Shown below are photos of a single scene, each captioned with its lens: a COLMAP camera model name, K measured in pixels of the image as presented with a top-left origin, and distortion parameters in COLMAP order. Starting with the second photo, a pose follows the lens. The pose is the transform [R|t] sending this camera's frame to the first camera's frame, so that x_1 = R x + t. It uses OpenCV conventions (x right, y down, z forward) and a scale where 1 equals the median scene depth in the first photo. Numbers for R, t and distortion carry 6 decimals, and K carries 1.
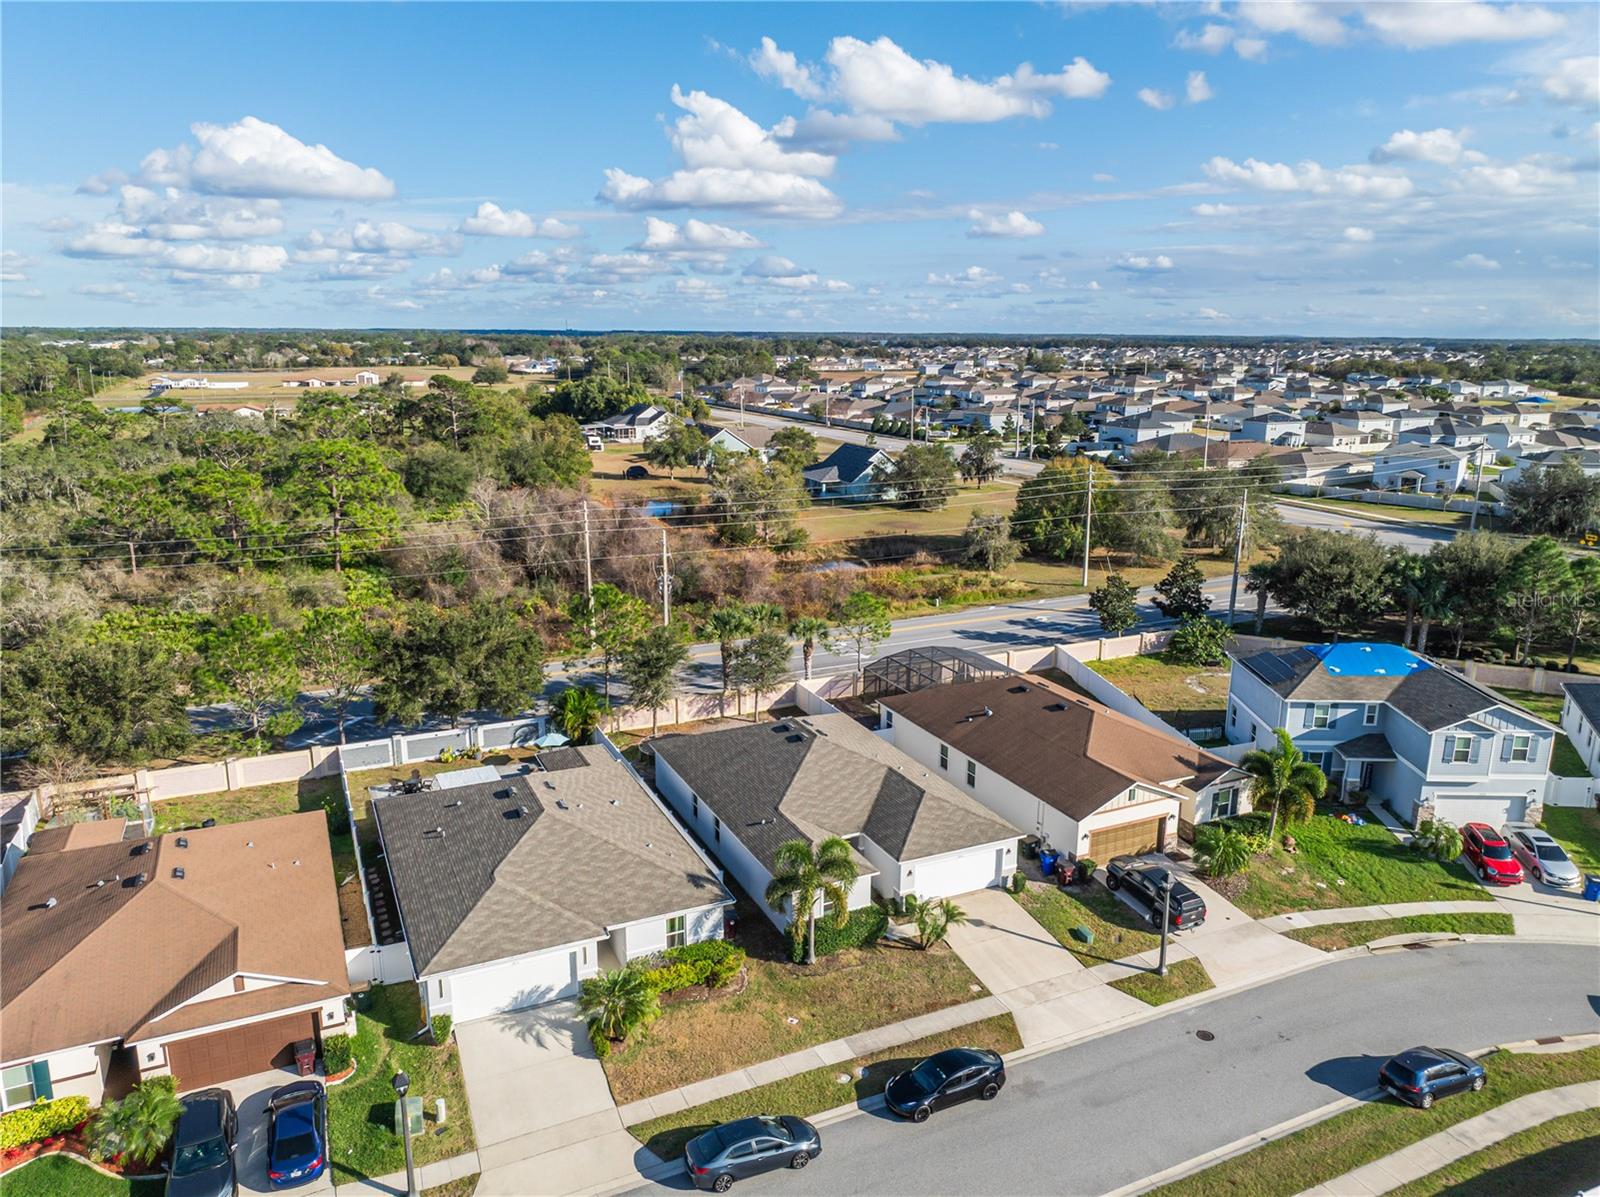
lens RADIAL K [[1115.5, 0, 800.0], [0, 1115.5, 598.5], [0, 0, 1]] dist [-0.001885, -0.002626]
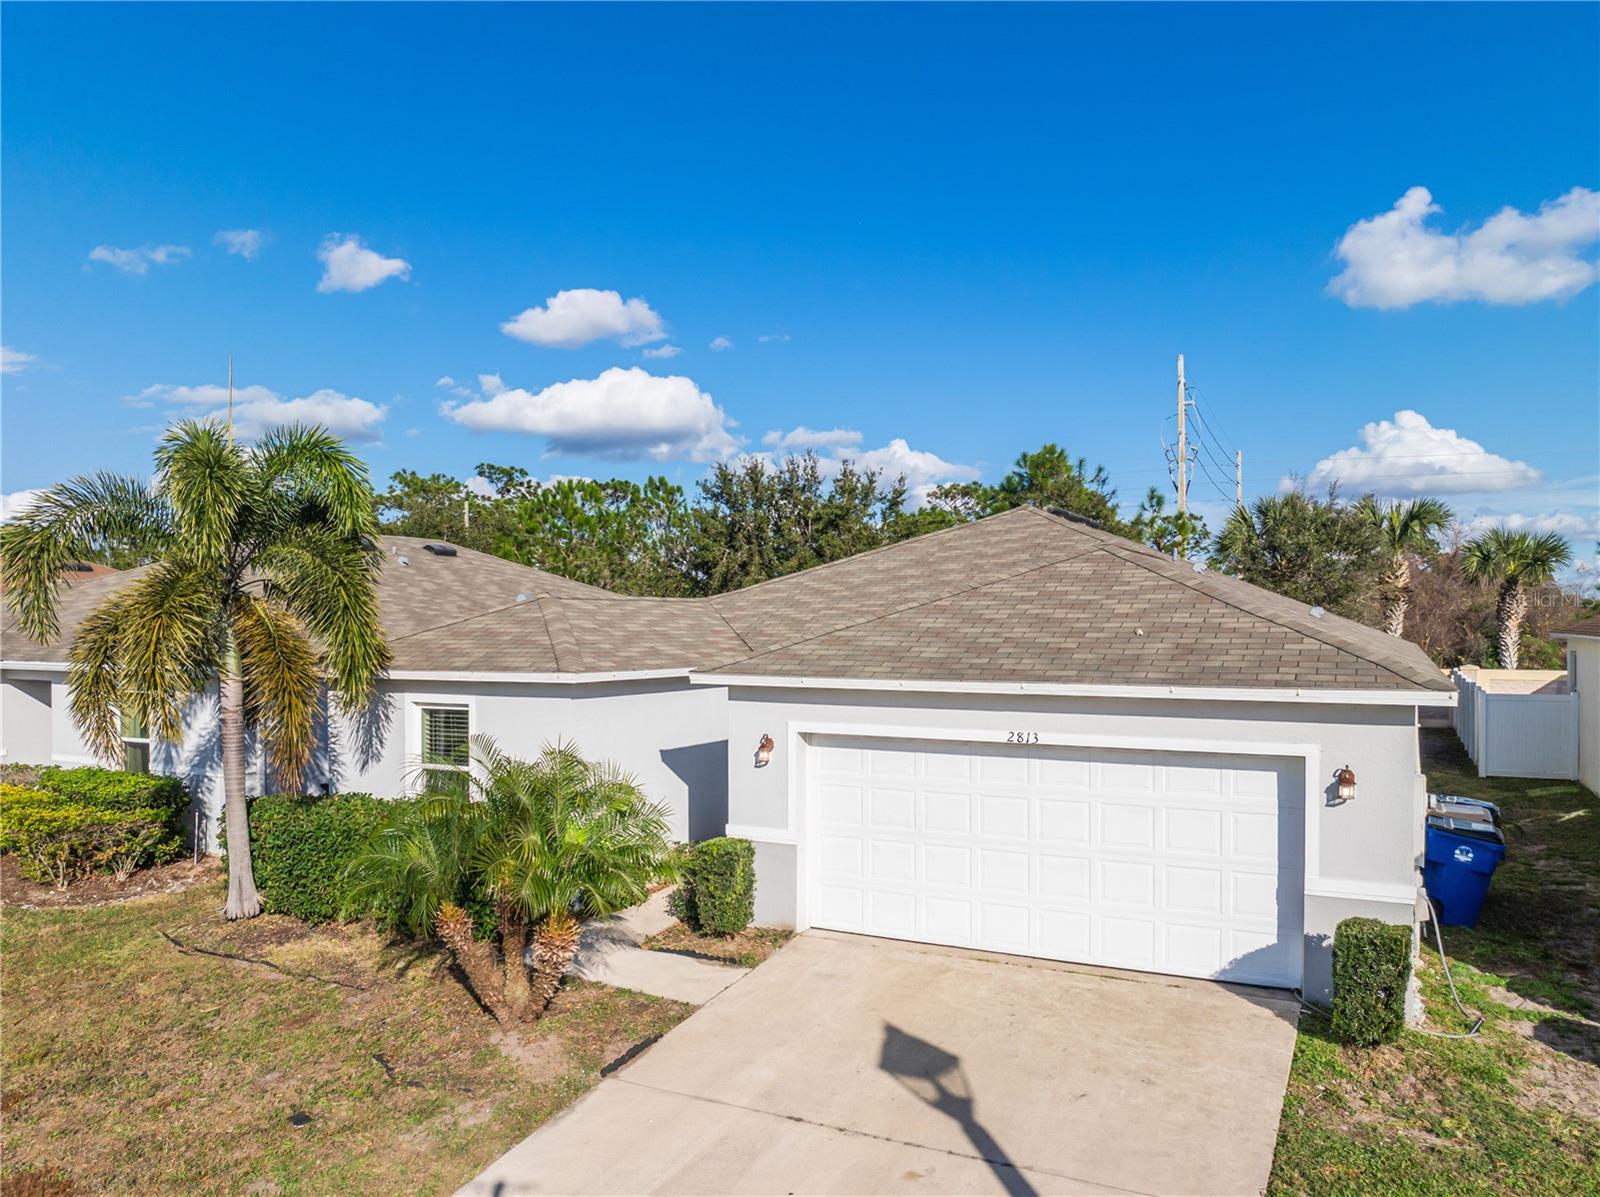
lens RADIAL K [[1153.4, 0, 797.9], [0, 1153.4, 621.9], [0, 0, 1]] dist [-0.040506, 0.003736]
pose [[0.605325, -0.007399, -0.795944, 0.276994], [-0.180367, 0.972671, -0.146213, 0.243472], [0.775274, 0.232068, 0.587448, 0.826704]]
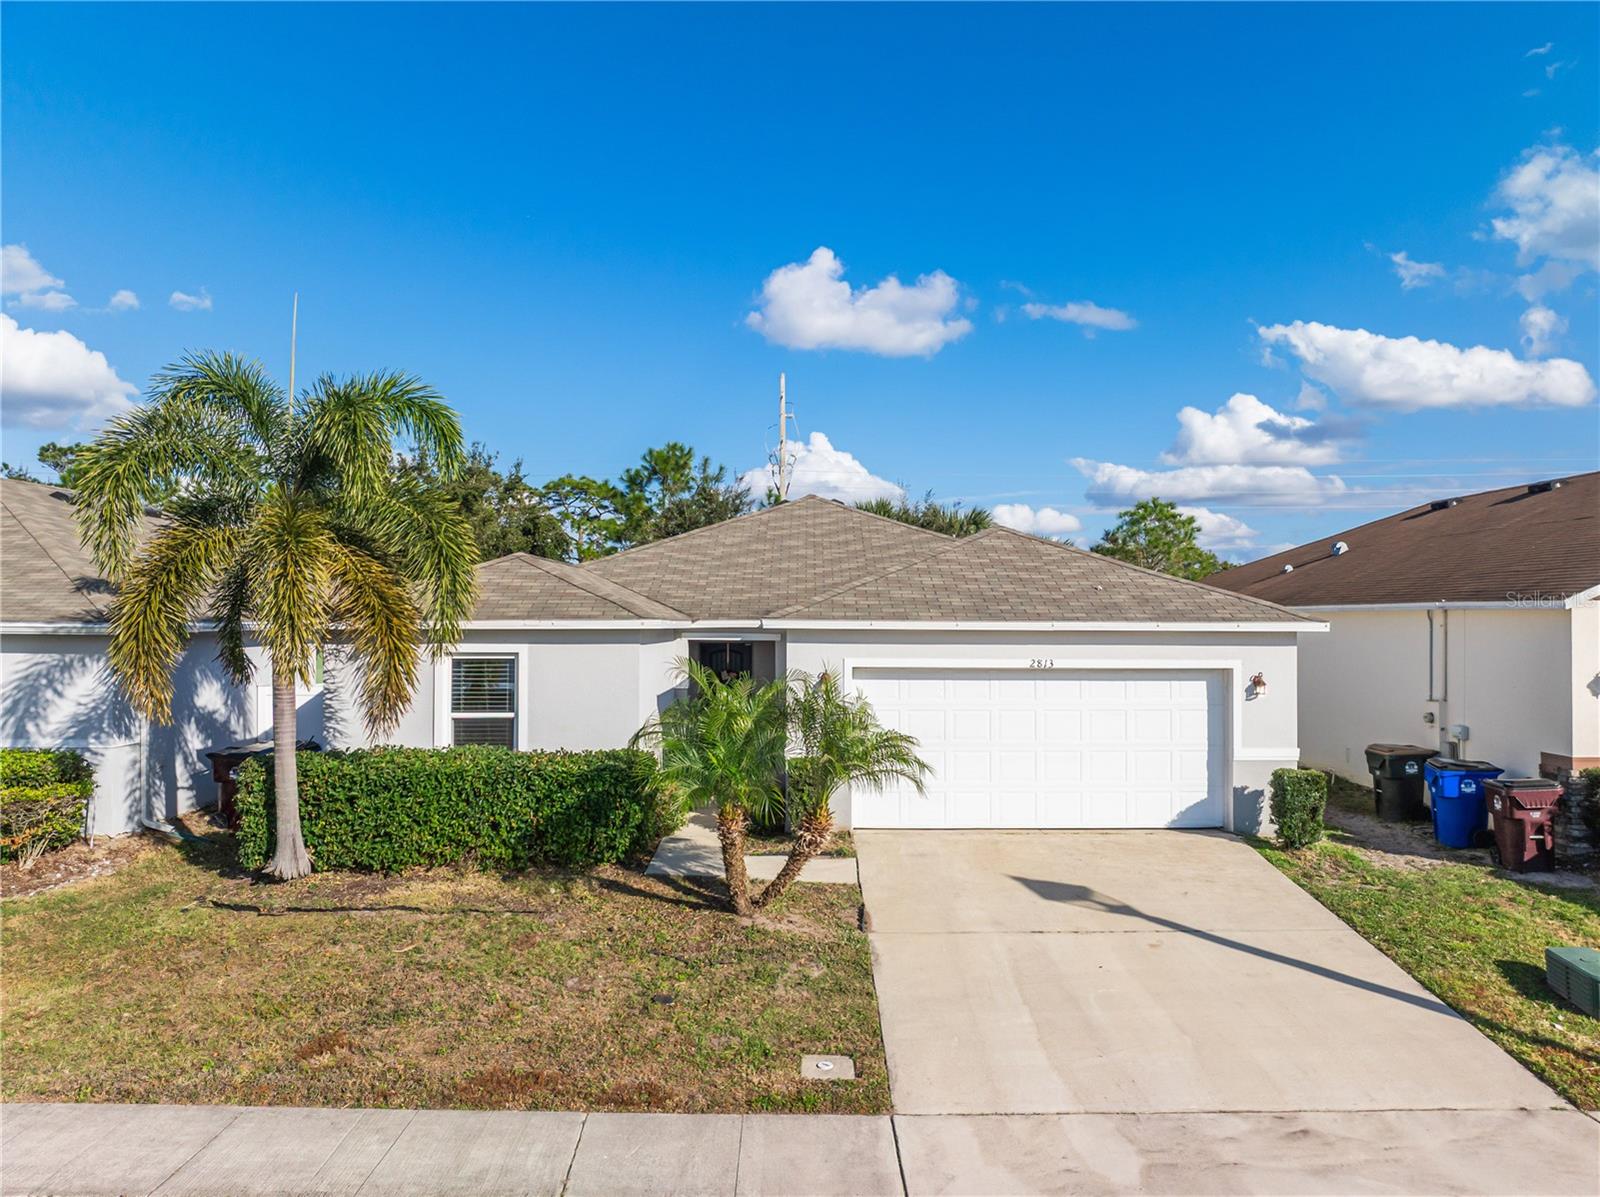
lens RADIAL K [[1138.0, 0, 806.2], [0, 1138.0, 592.2], [0, 0, 1]] dist [-0.038222, 0.005636]
pose [[0.908719, -0.013201, -0.417199, 0.202402], [-0.094535, 0.967020, -0.236509, 0.278914], [0.406561, 0.254360, 0.877502, 0.717892]]
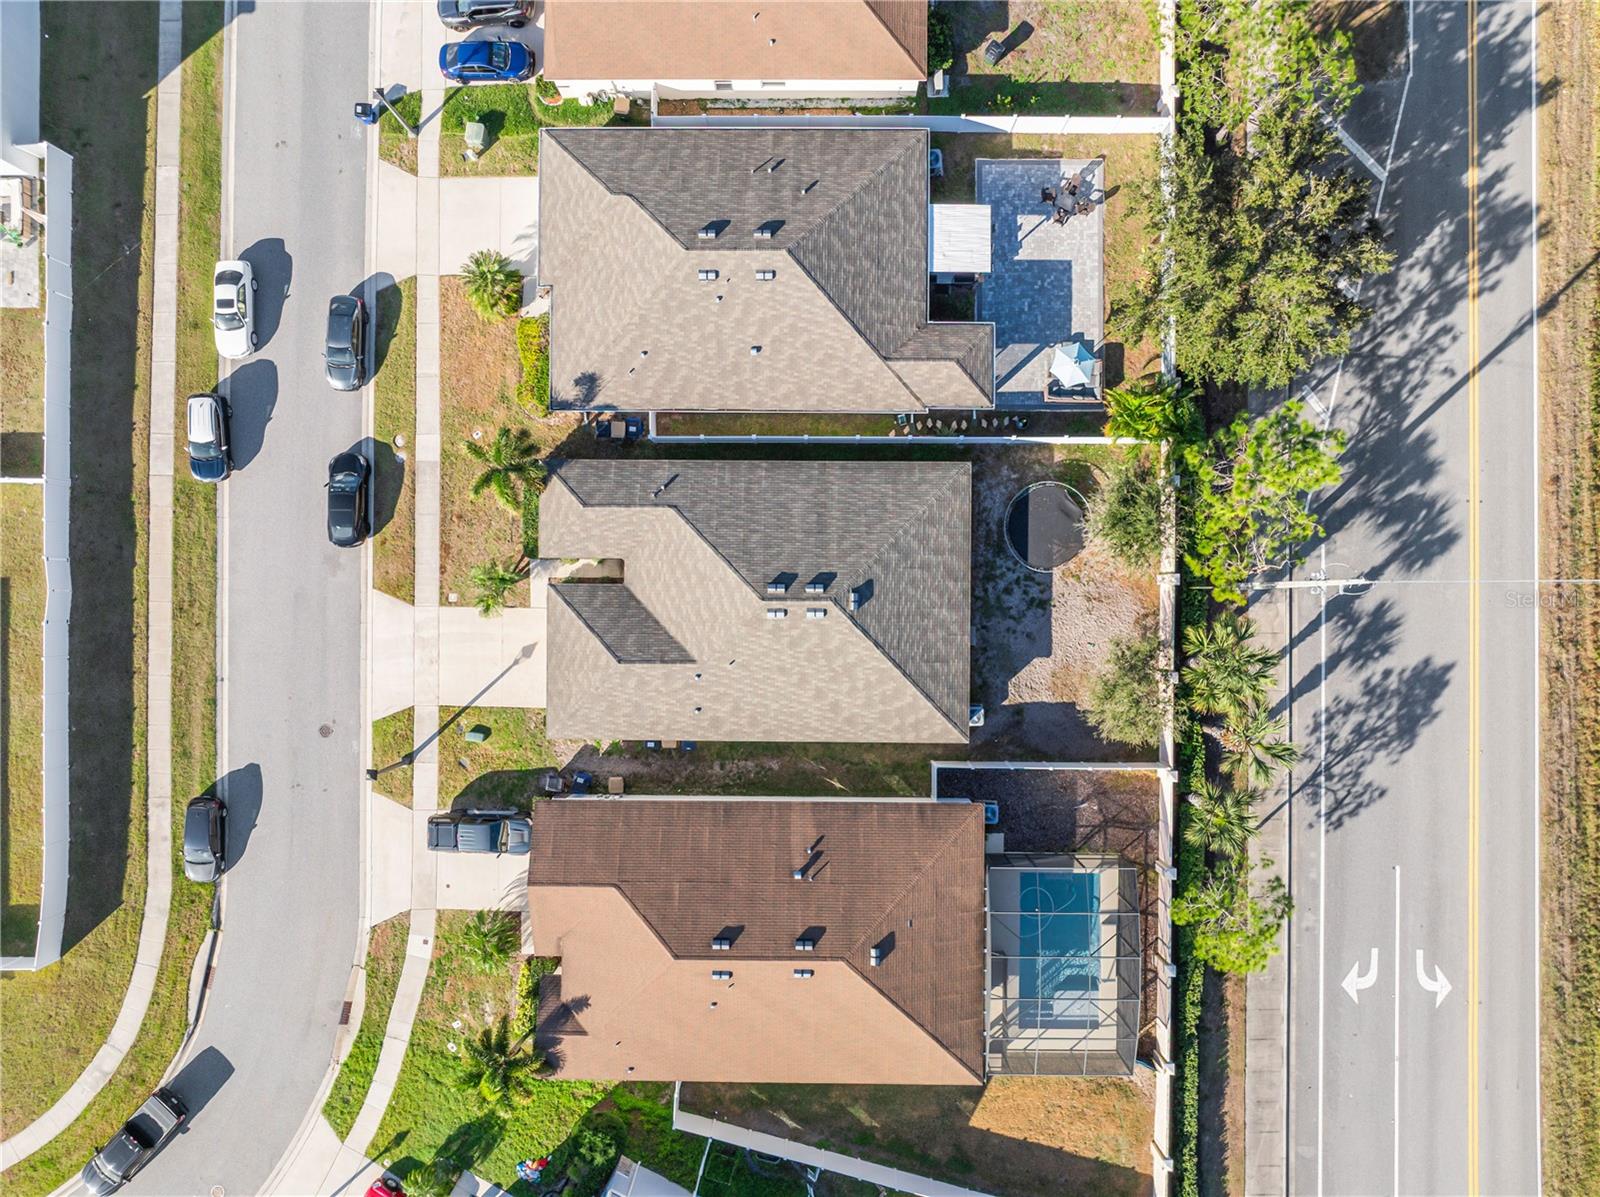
lens RADIAL K [[1125.9, 0, 803.3], [0, 1125.9, 597.3], [0, 0, 1]] dist [-0.033455, 0.004453]
pose [[-0.431943, 0.901890, -0.004509, 0.004614], [-0.206709, -0.094130, 0.973864, -0.754084], [0.877893, 0.421586, 0.227087, 0.923466]]
